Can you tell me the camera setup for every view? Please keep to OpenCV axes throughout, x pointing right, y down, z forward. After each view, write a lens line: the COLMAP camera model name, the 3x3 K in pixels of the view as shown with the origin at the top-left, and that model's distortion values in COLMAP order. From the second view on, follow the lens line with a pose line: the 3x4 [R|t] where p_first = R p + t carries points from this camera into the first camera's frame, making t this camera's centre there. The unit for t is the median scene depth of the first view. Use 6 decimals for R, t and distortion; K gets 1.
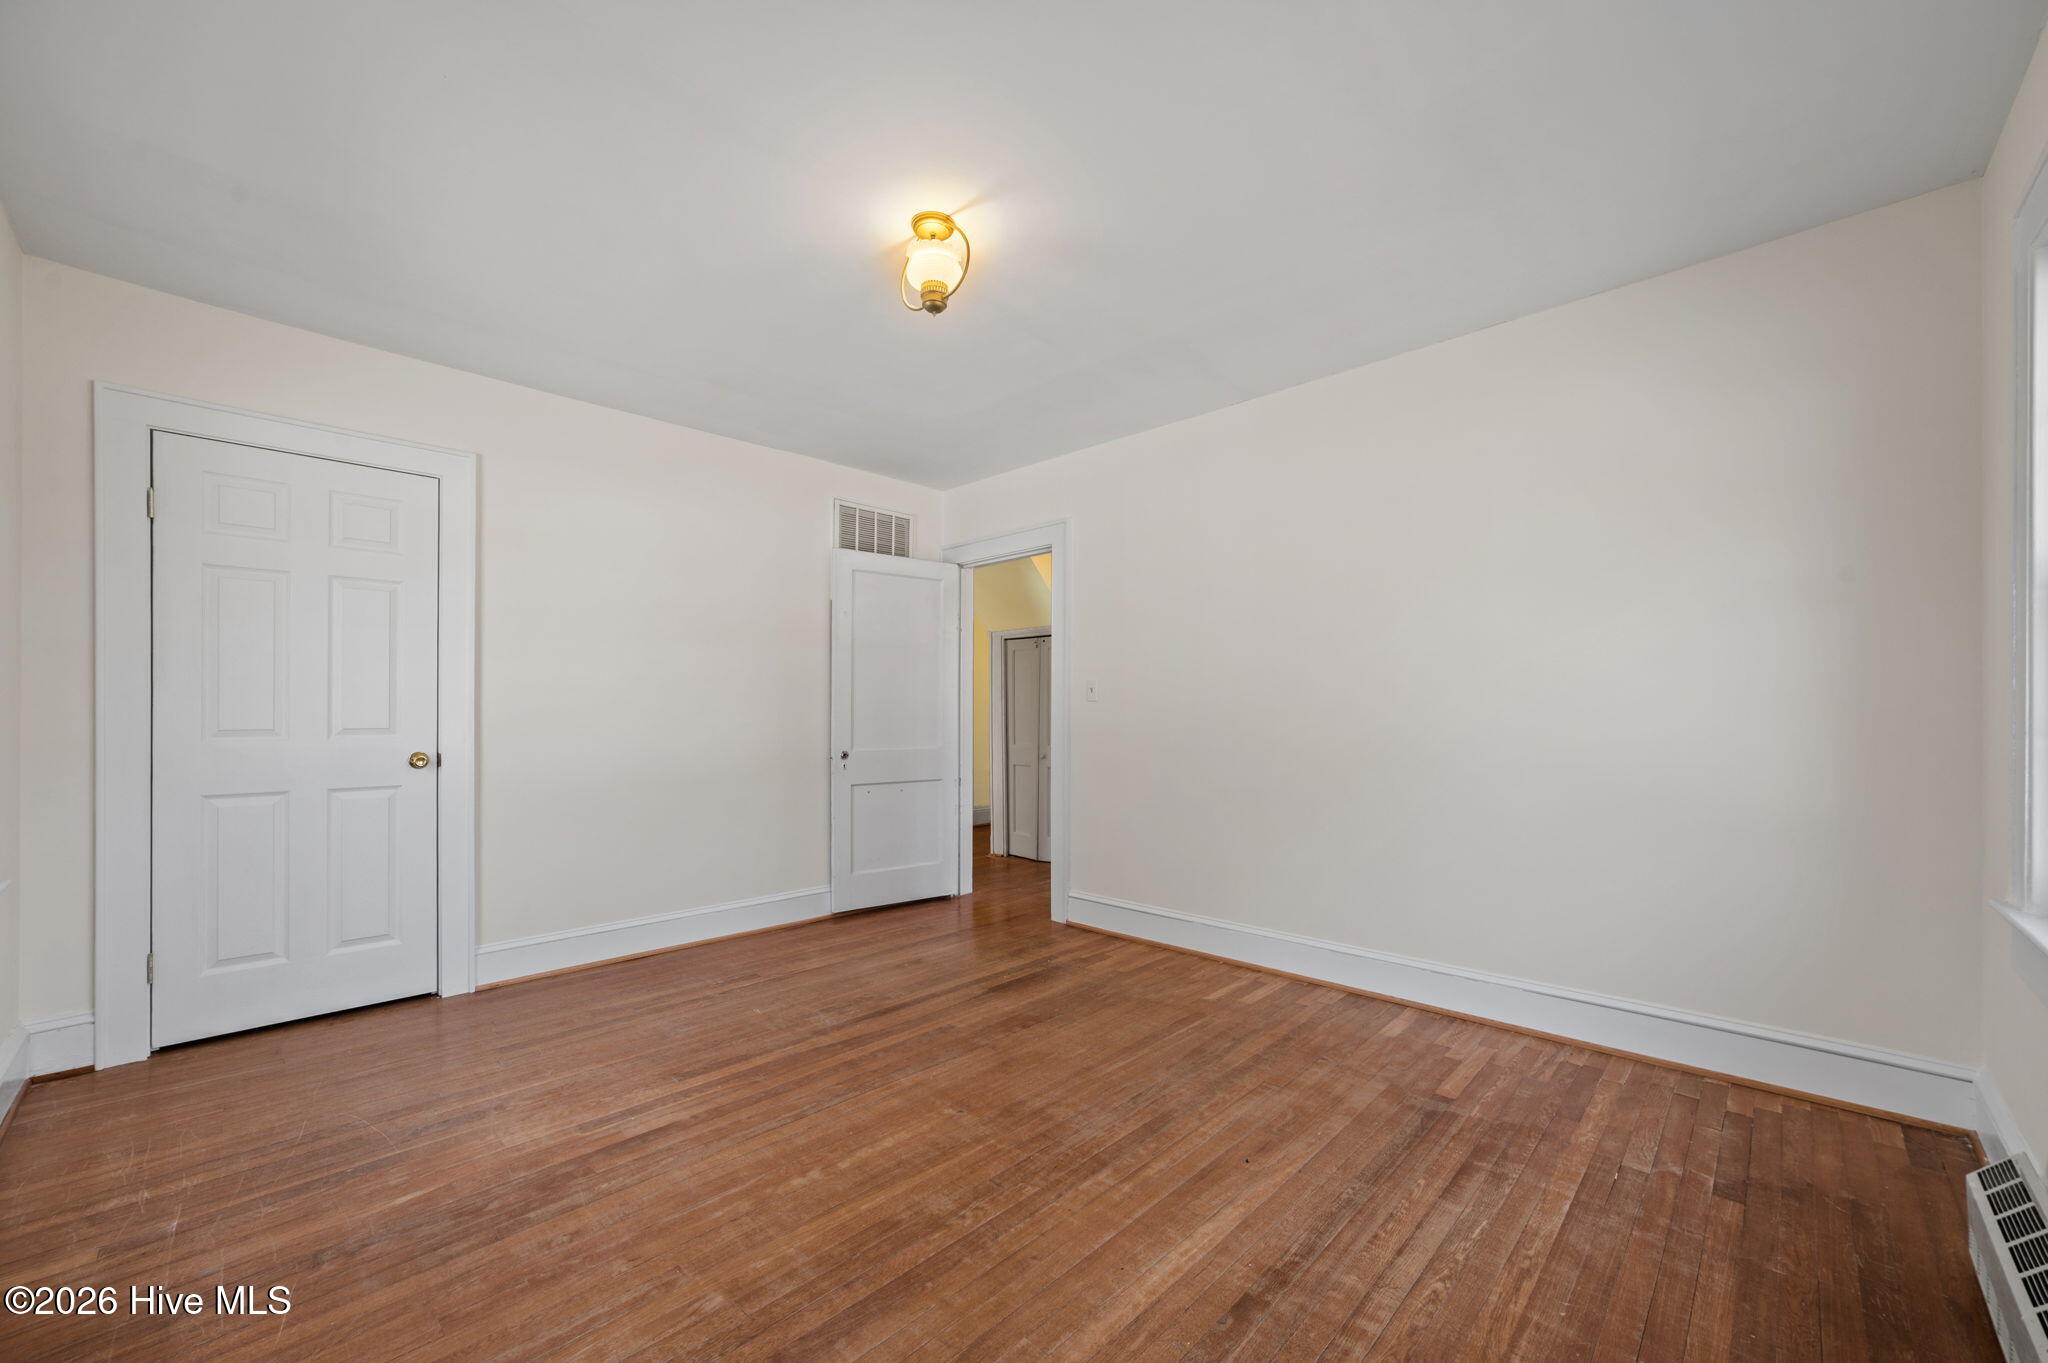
lens RADIAL K [[803.2, 0, 1024.4], [0, 803.2, 700.9], [0, 0, 1]] dist [-0.010847, 0.000760]
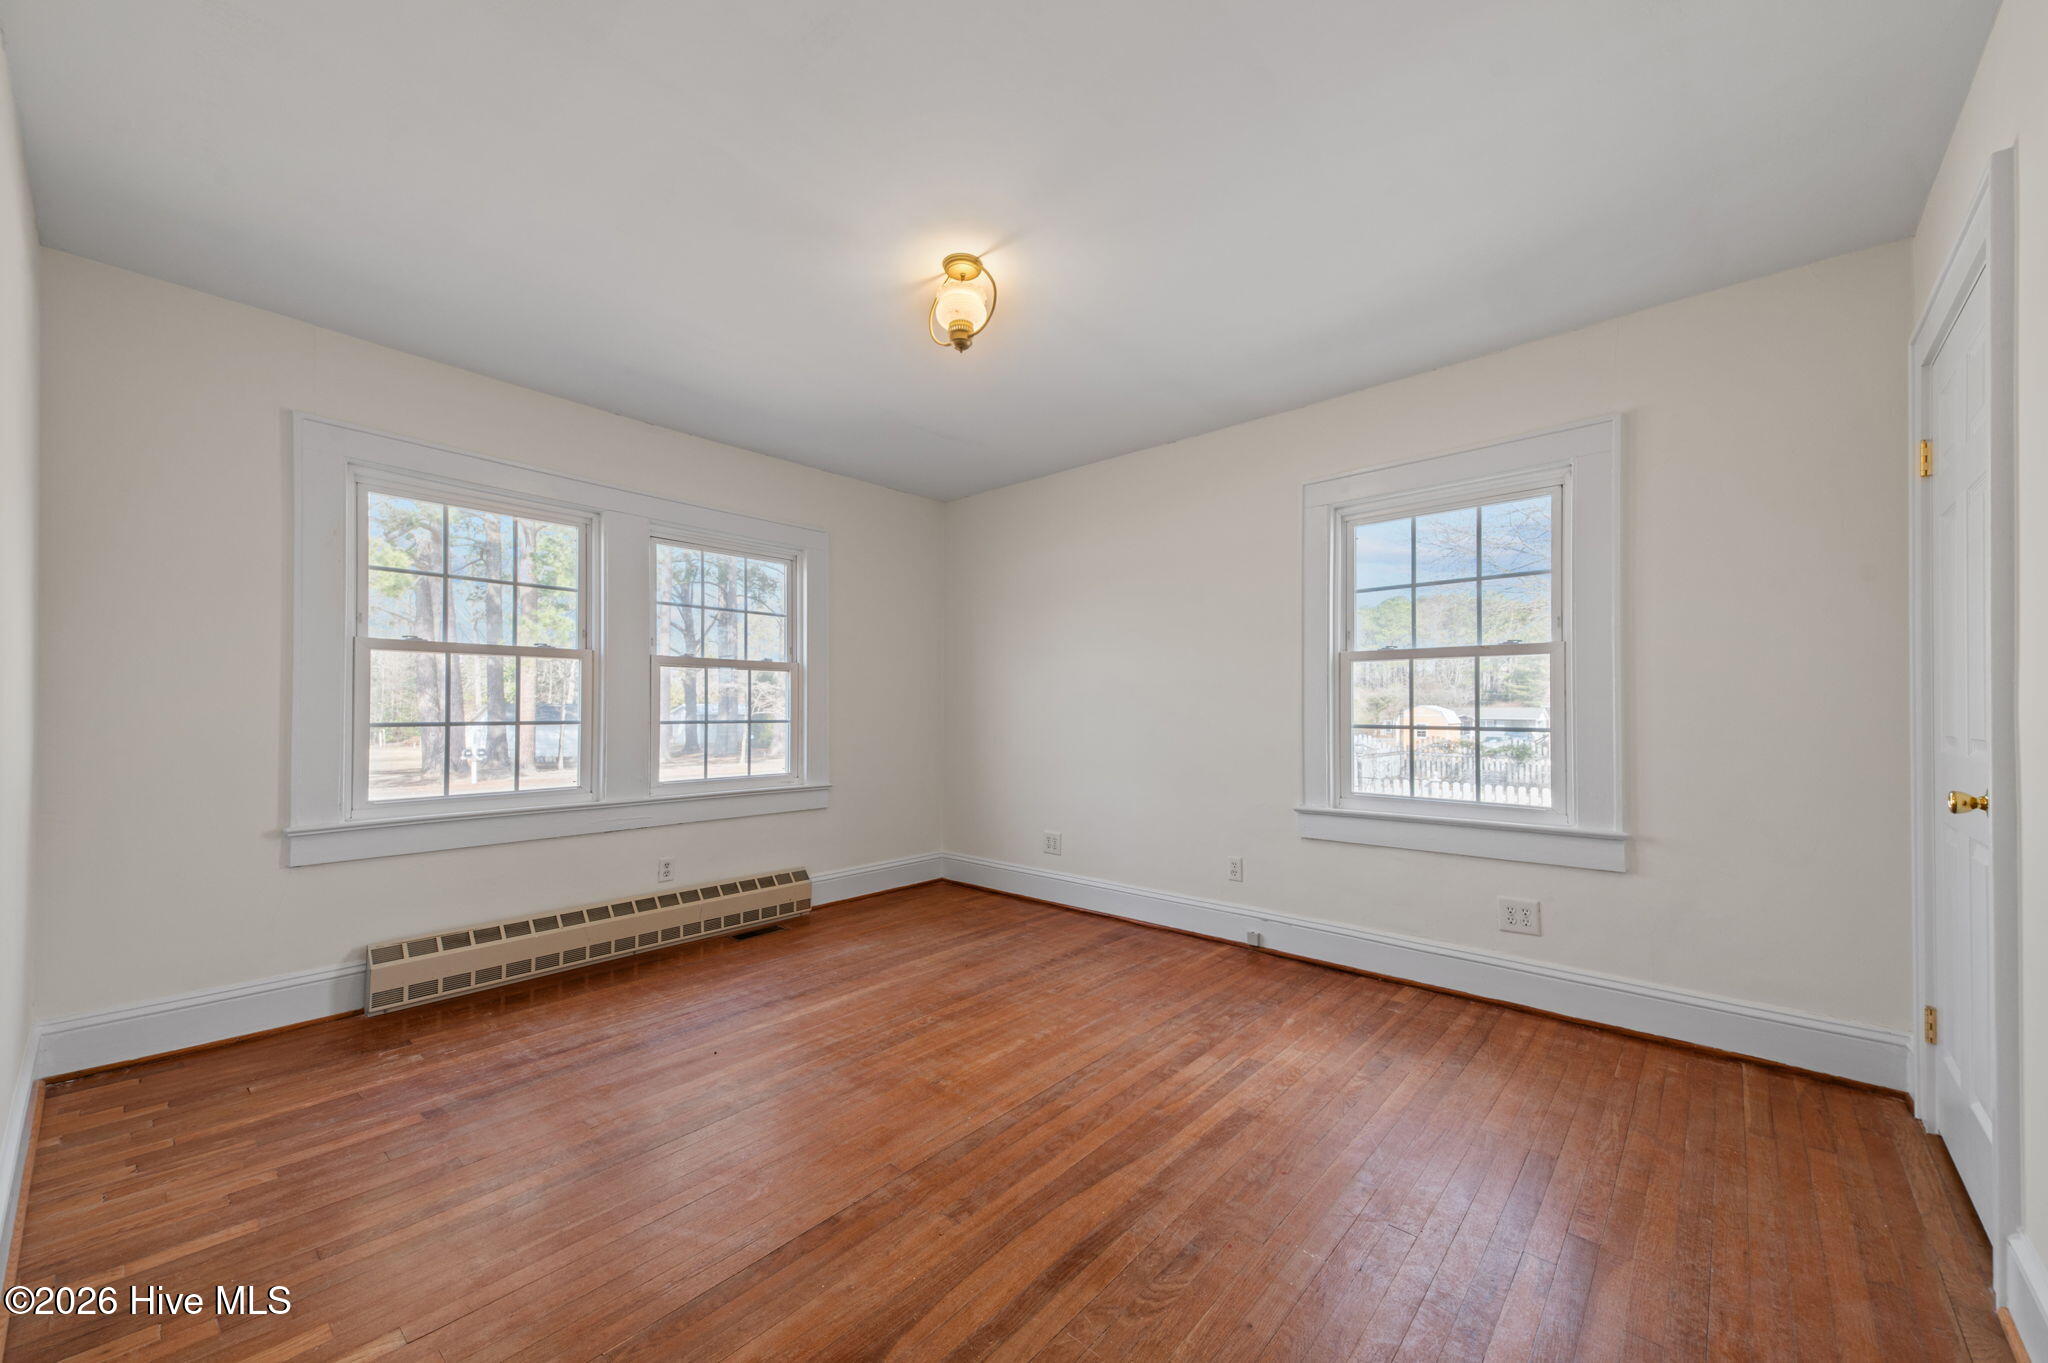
lens RADIAL K [[803.2, 0, 1022.0], [0, 803.2, 698.5], [0, 0, 1]] dist [-0.010847, 0.000760]
pose [[-0.999229, -0.001053, -0.039249, -0.154314], [0.000118, 0.999555, -0.029813, 0.031711], [0.039263, -0.029795, -0.998785, 2.120235]]
